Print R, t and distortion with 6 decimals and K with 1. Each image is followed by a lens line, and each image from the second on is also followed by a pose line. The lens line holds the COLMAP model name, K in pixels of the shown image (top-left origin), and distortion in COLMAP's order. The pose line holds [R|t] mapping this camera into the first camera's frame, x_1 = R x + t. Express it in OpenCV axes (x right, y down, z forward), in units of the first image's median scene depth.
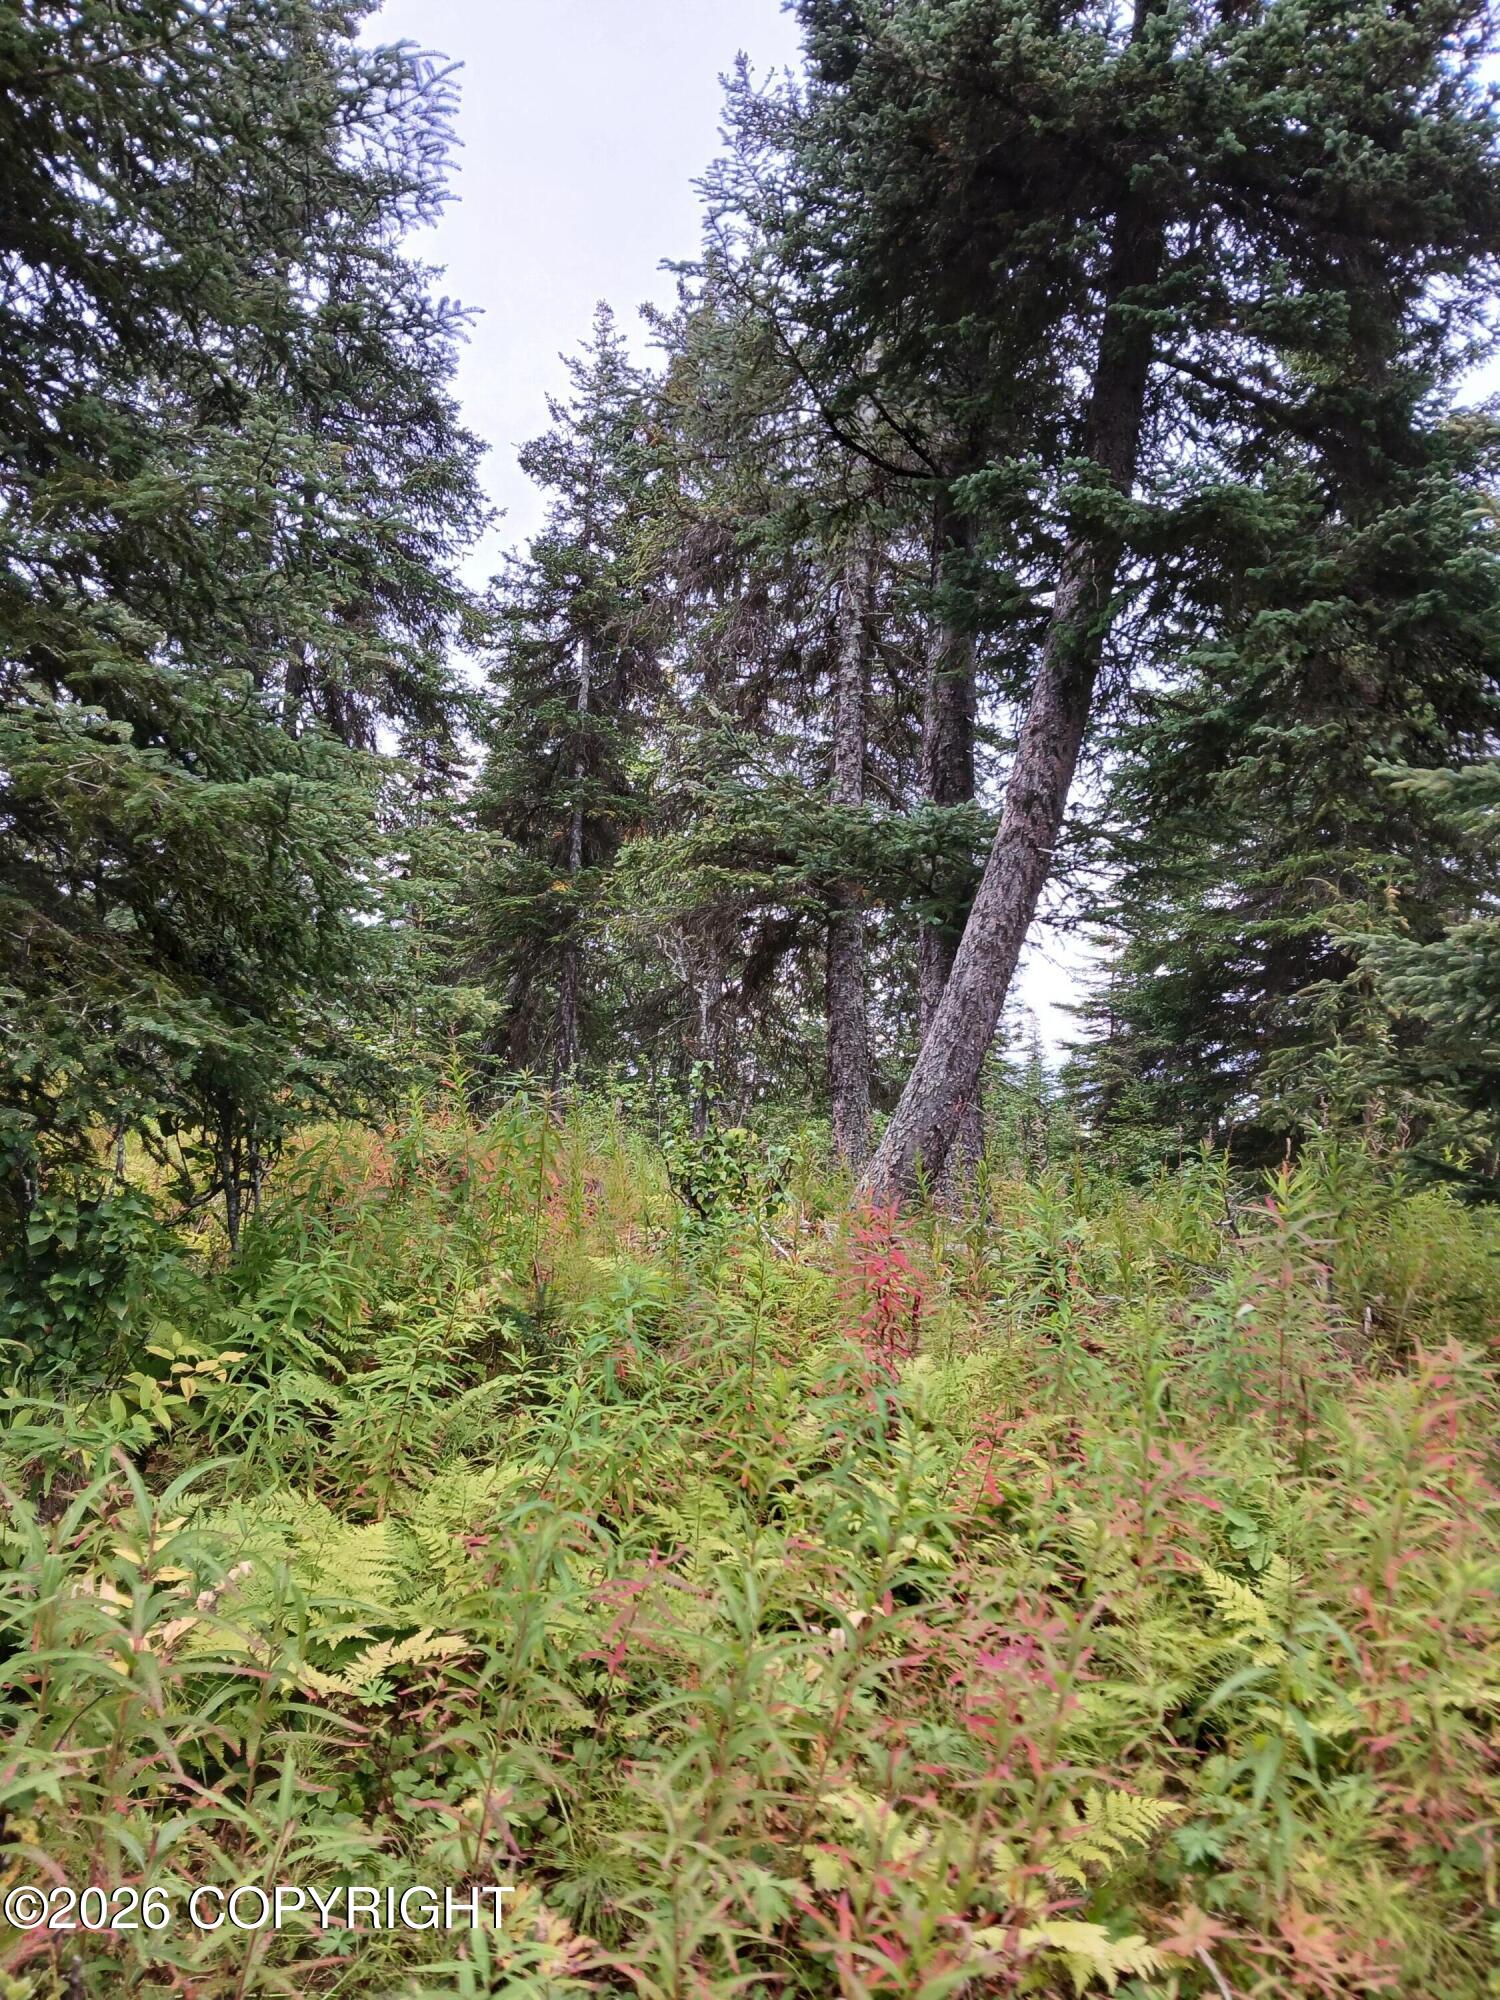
lens RADIAL K [[1614.4, 0, 739.1], [0, 1614.4, 1012.3], [0, 0, 1]] dist [0.032535, -0.108961]
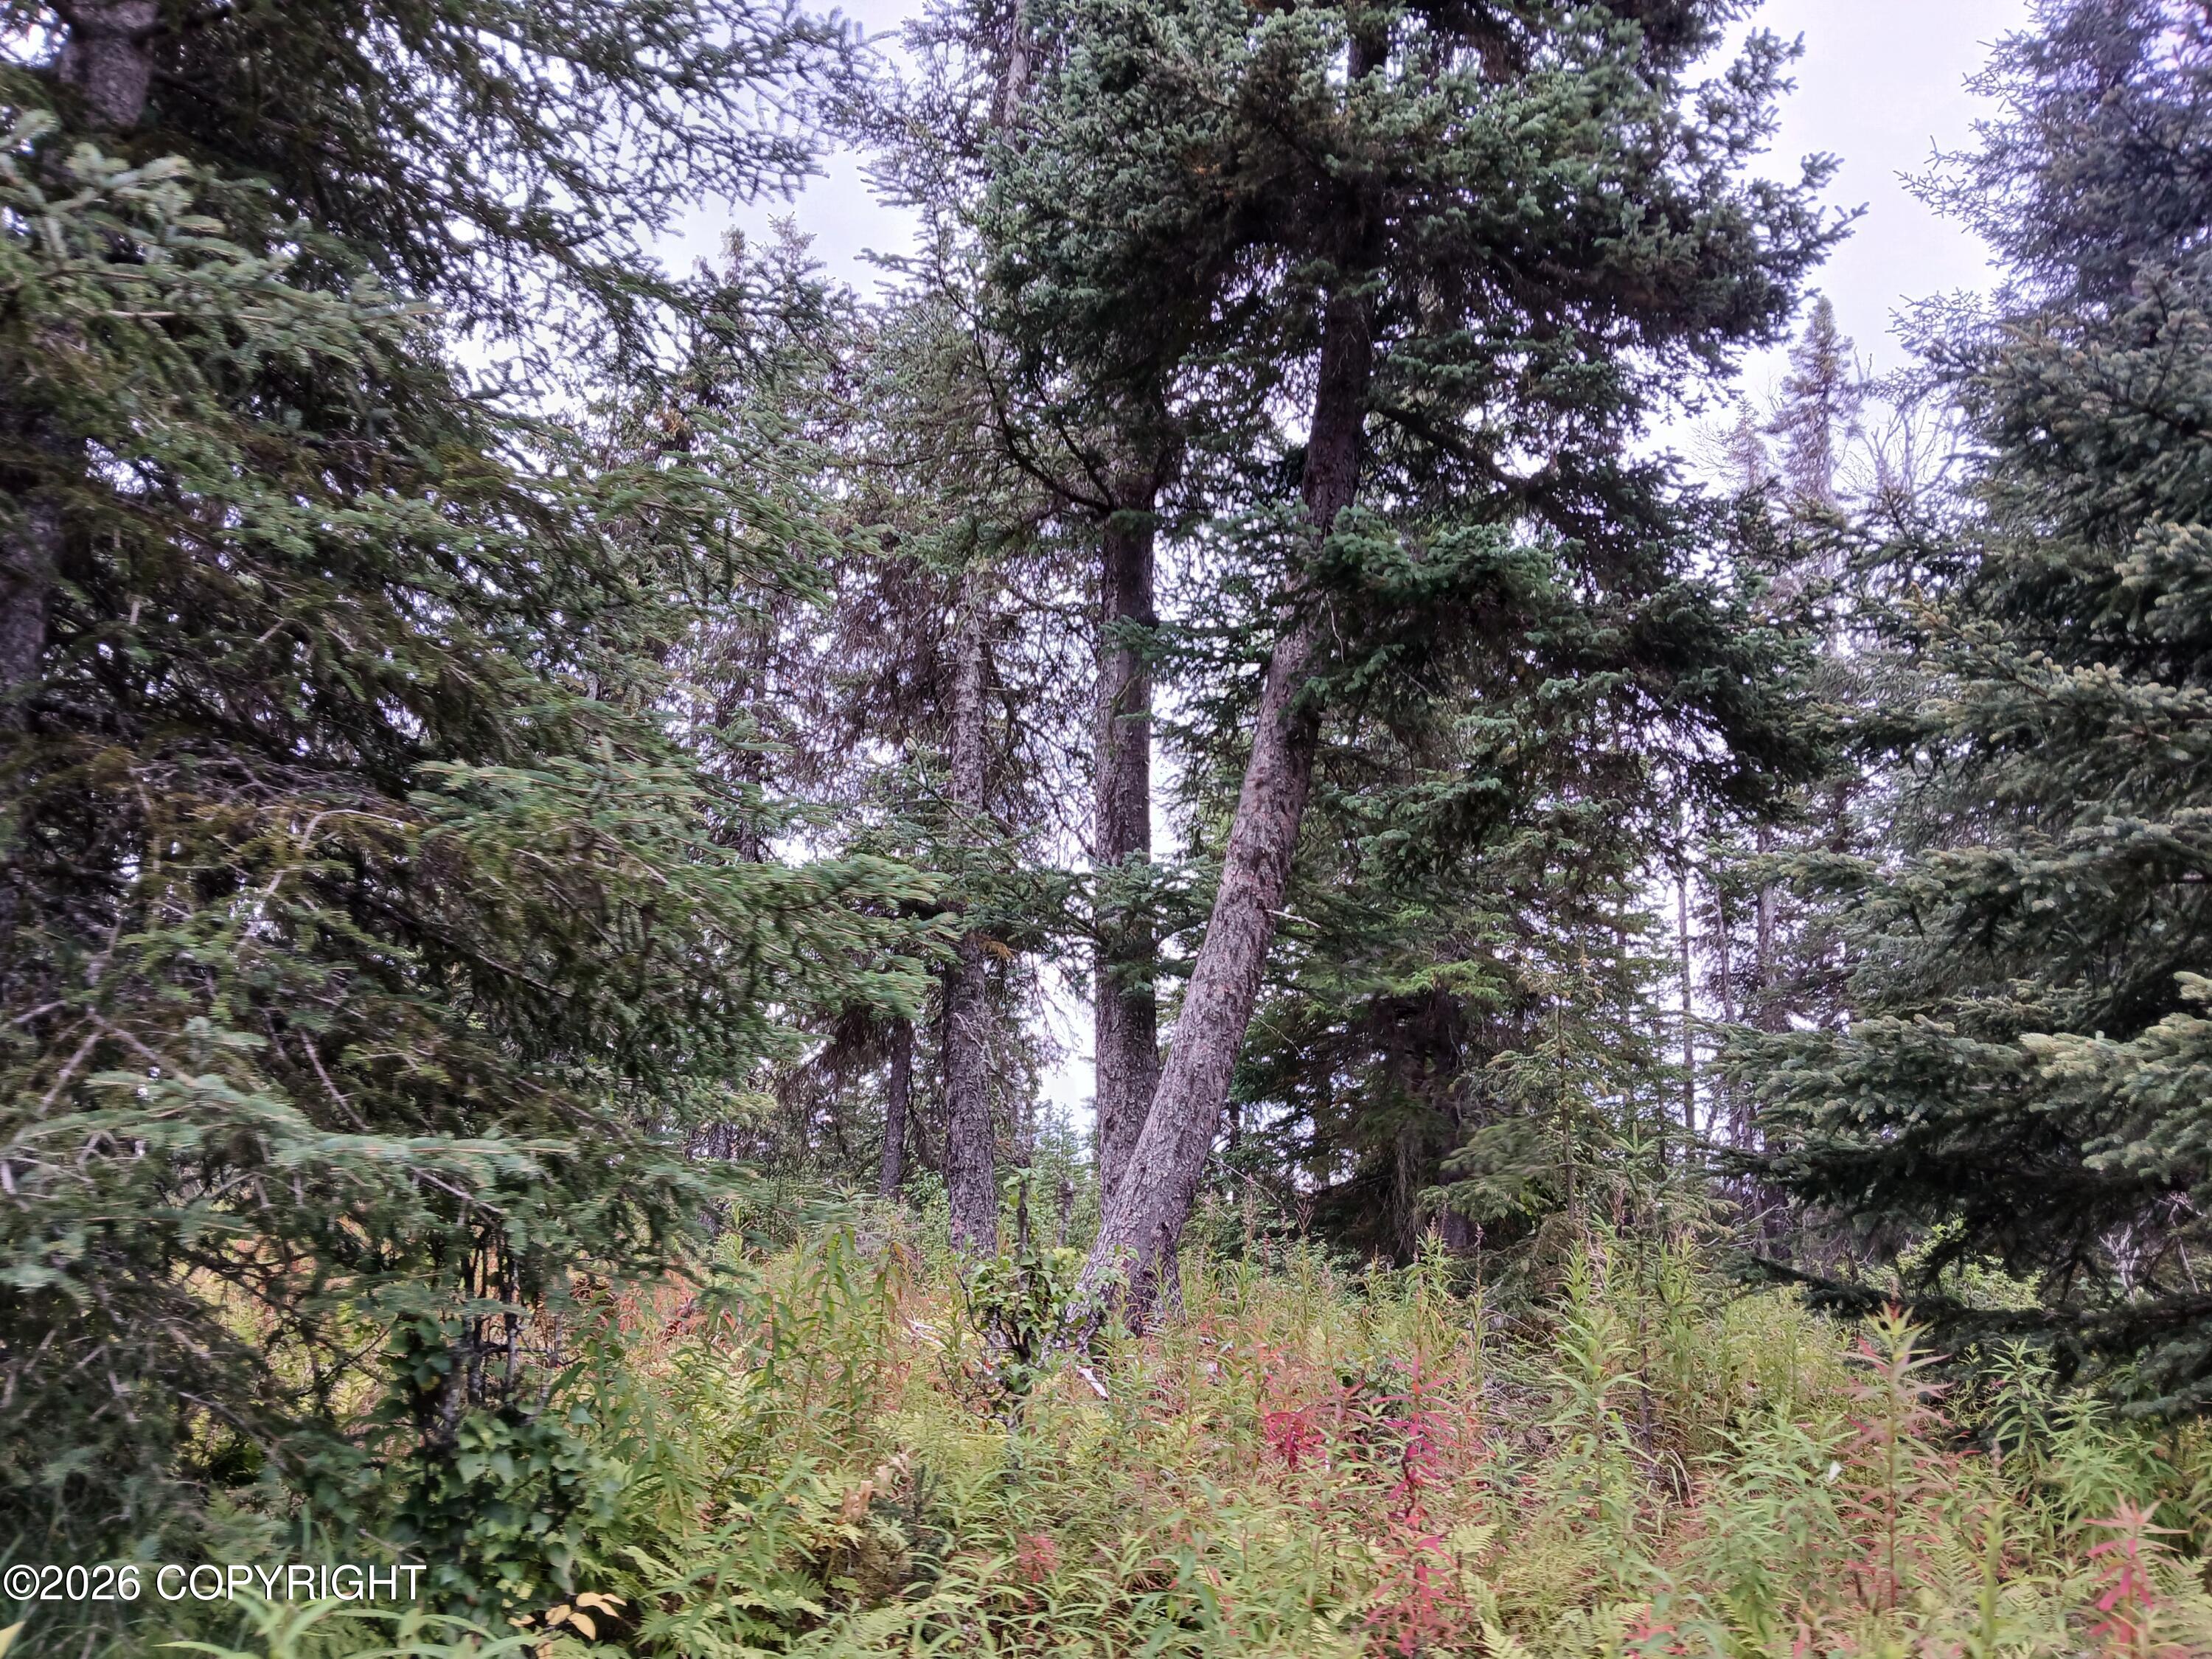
lens RADIAL K [[1785.5, 0, 1109.2], [0, 1785.5, 831.1], [0, 0, 1]] dist [0.032535, -0.108961]
pose [[0.969265, 0.033319, 0.243753, -0.148060], [-0.001992, 0.991817, -0.127651, -0.016839], [-0.246012, 0.123242, 0.961400, 0.044782]]
